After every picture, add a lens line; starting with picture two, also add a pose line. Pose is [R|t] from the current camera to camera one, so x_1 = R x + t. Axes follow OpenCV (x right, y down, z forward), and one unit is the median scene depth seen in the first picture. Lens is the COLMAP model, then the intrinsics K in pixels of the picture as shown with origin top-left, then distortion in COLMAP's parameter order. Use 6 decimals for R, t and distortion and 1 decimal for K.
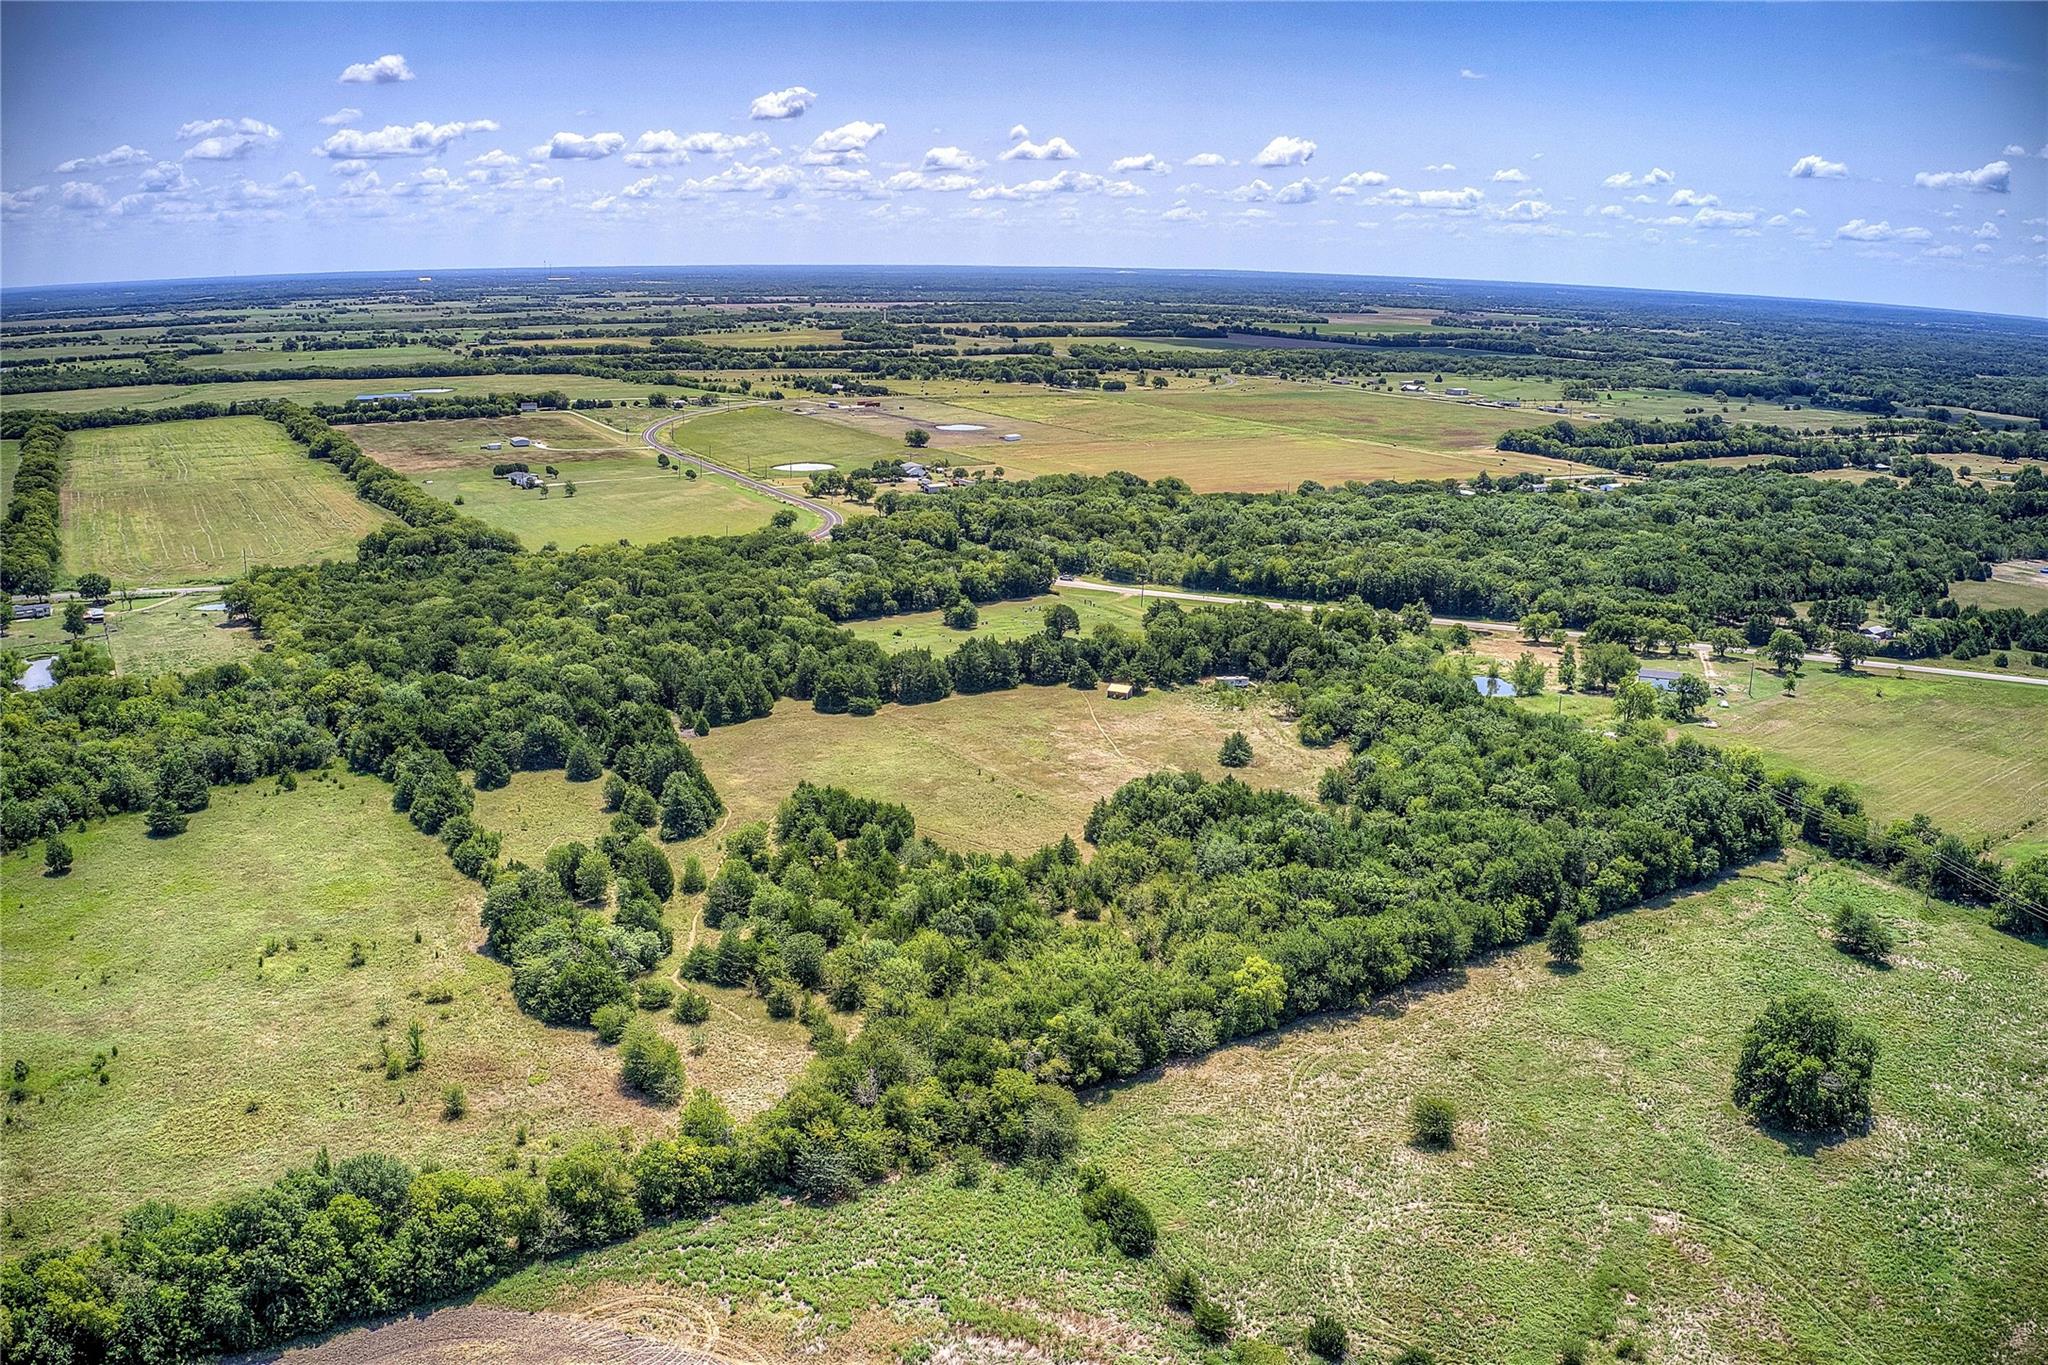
lens RADIAL K [[1600.9, 0, 1012.1], [0, 1600.9, 671.3], [0, 0, 1]] dist [-0.188306, 0.031952]
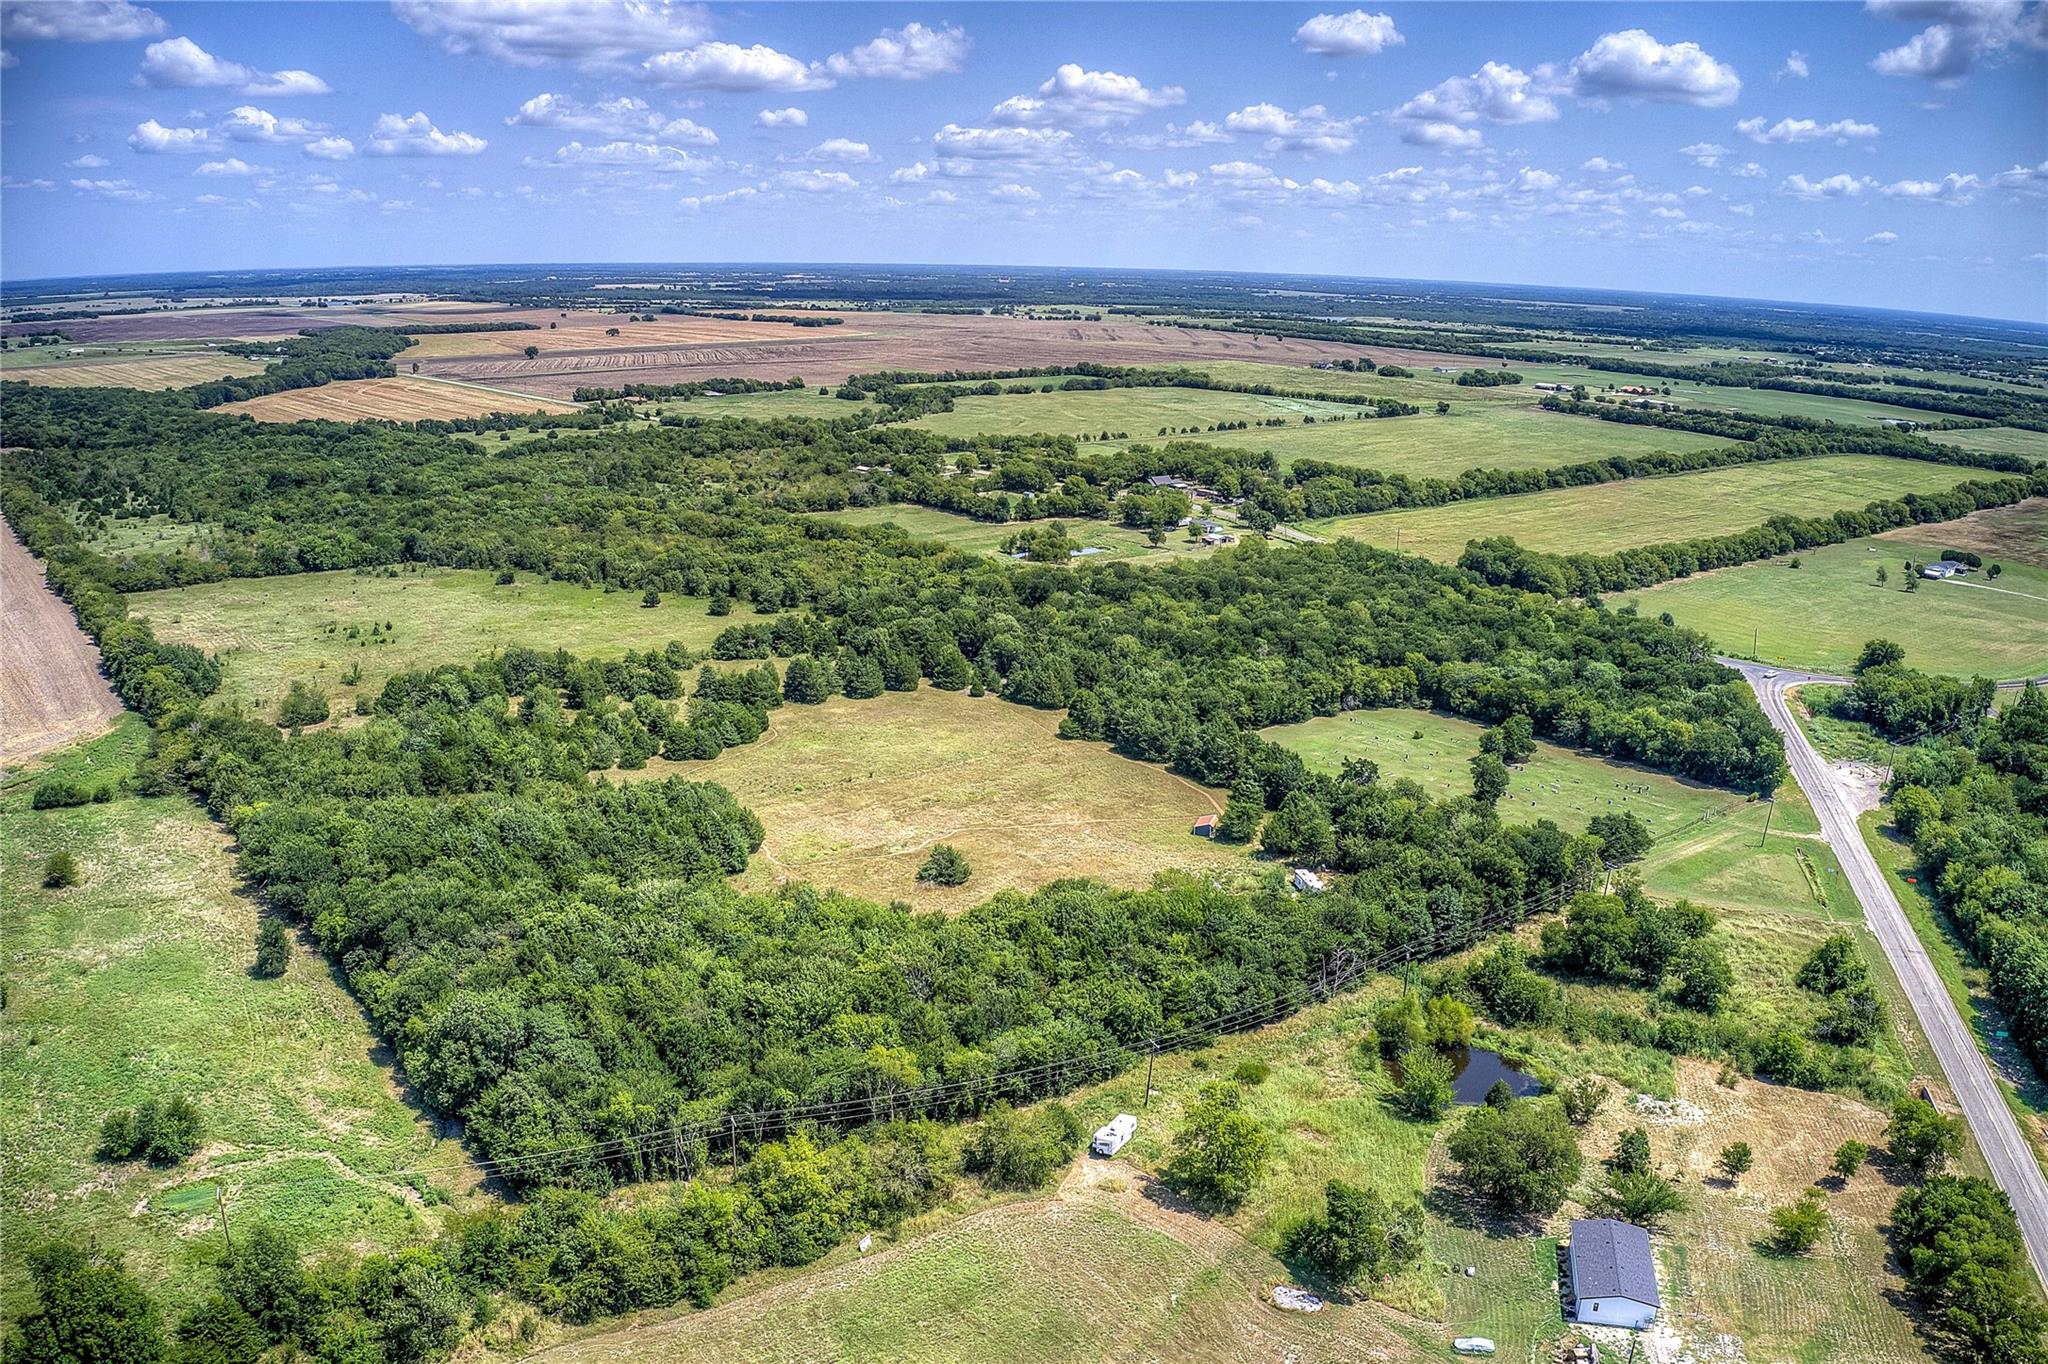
lens RADIAL K [[1600.9, 0, 1028.7], [0, 1600.9, 671.5], [0, 0, 1]] dist [-0.188306, 0.031952]
pose [[0.094177, 0.240729, -0.966013, 0.419136], [-0.269470, 0.940268, 0.208043, -0.103782], [0.958393, 0.240719, 0.153420, 0.413880]]
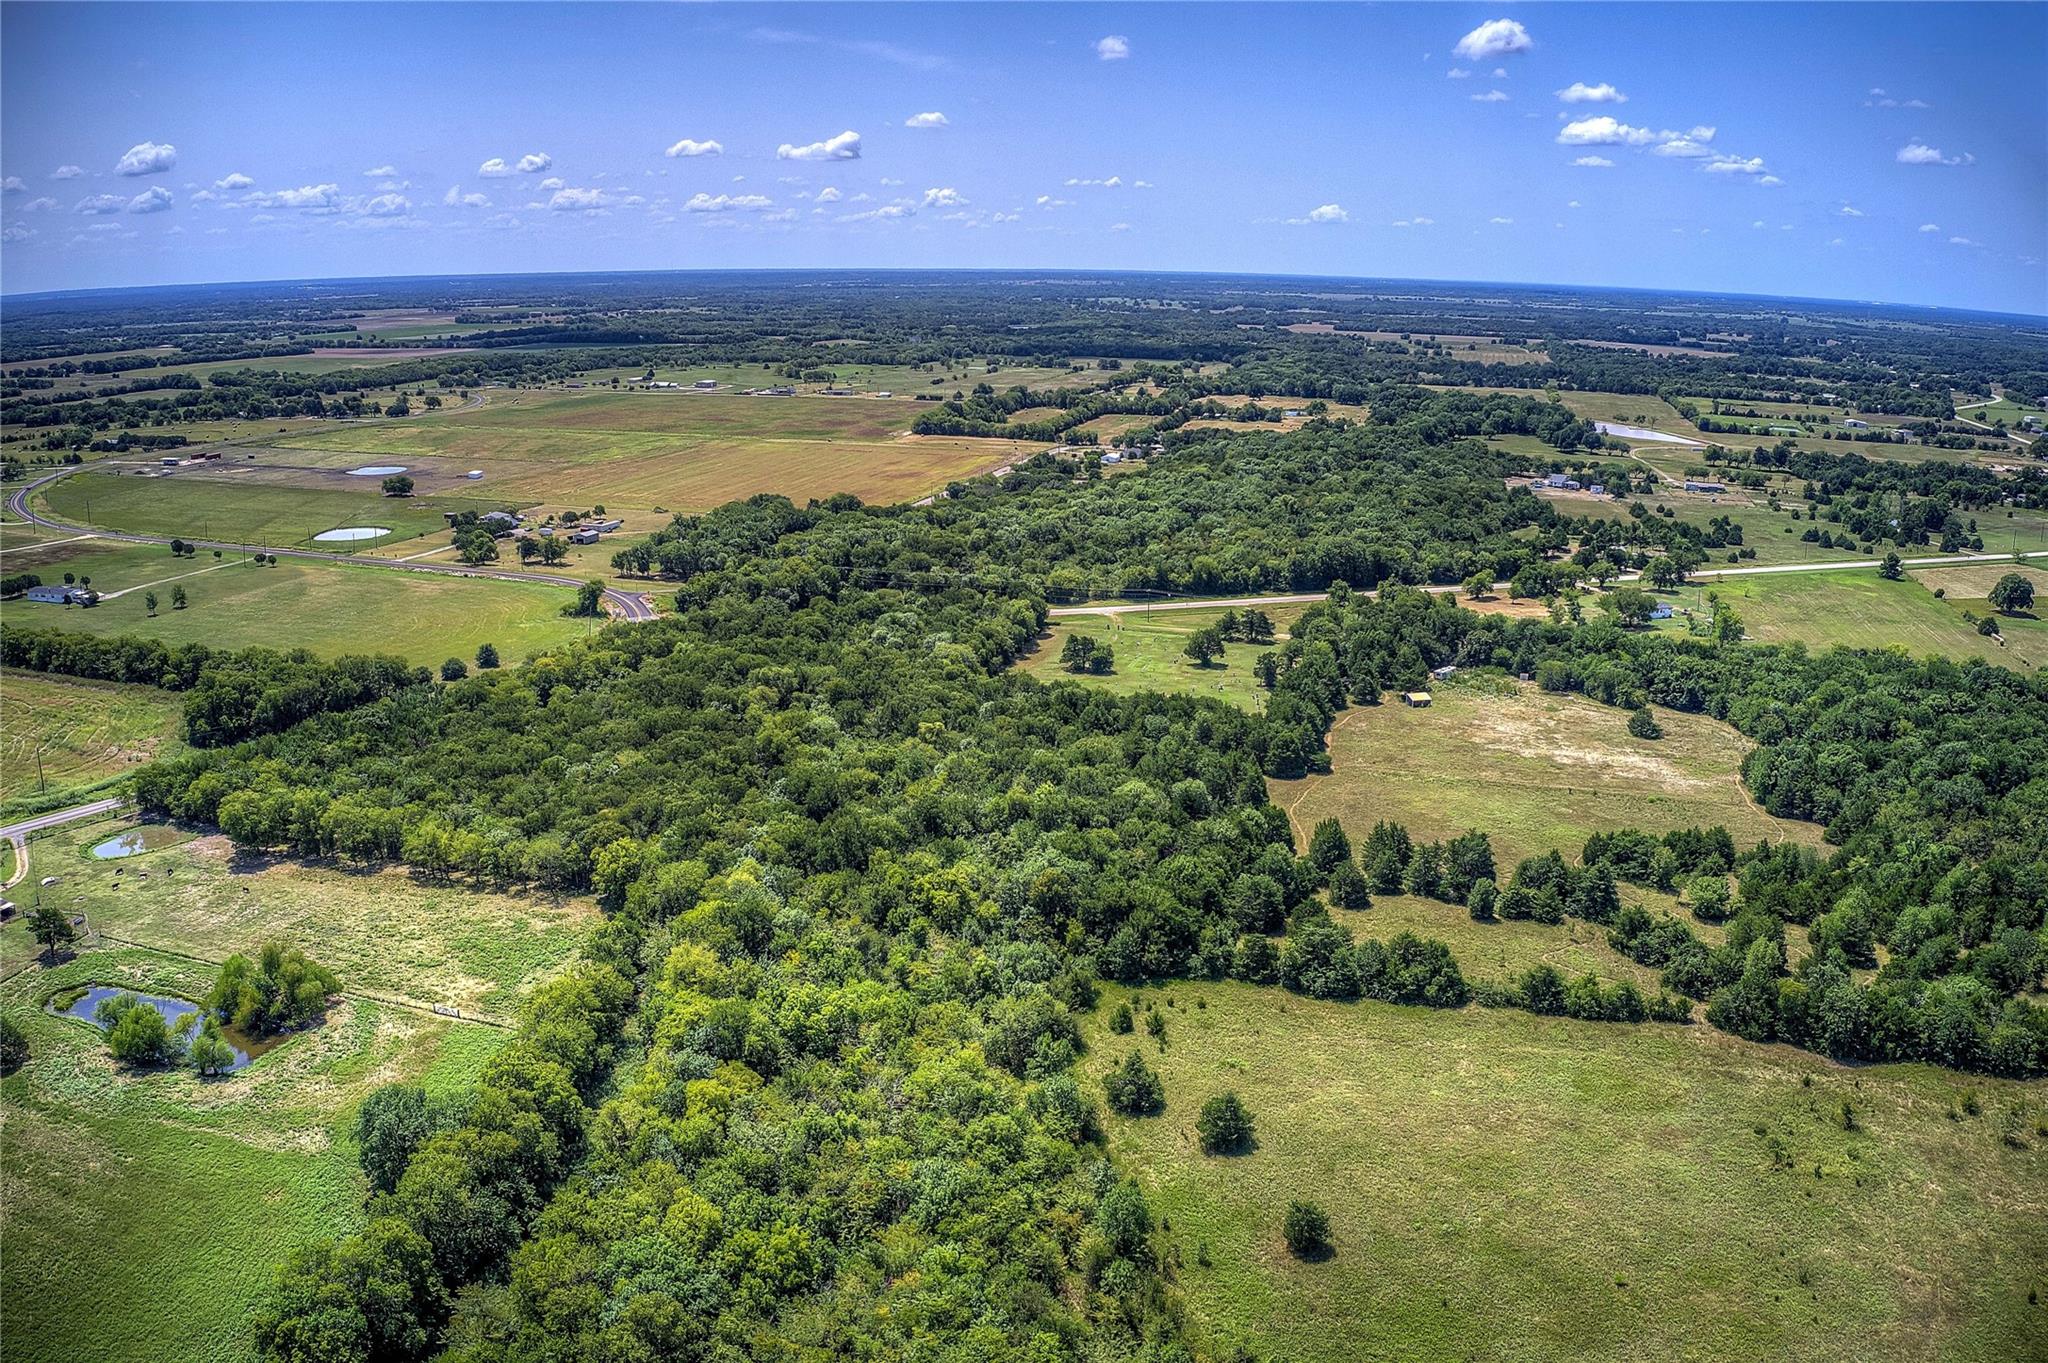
lens RADIAL K [[1600.9, 0, 1003.5], [0, 1600.9, 670.1], [0, 0, 1]] dist [-0.188306, 0.031952]
pose [[0.768634, -0.167800, 0.617288, -0.394801], [0.164599, 0.984370, 0.062631, -0.058794], [-0.618150, 0.053465, 0.784240, 0.200287]]
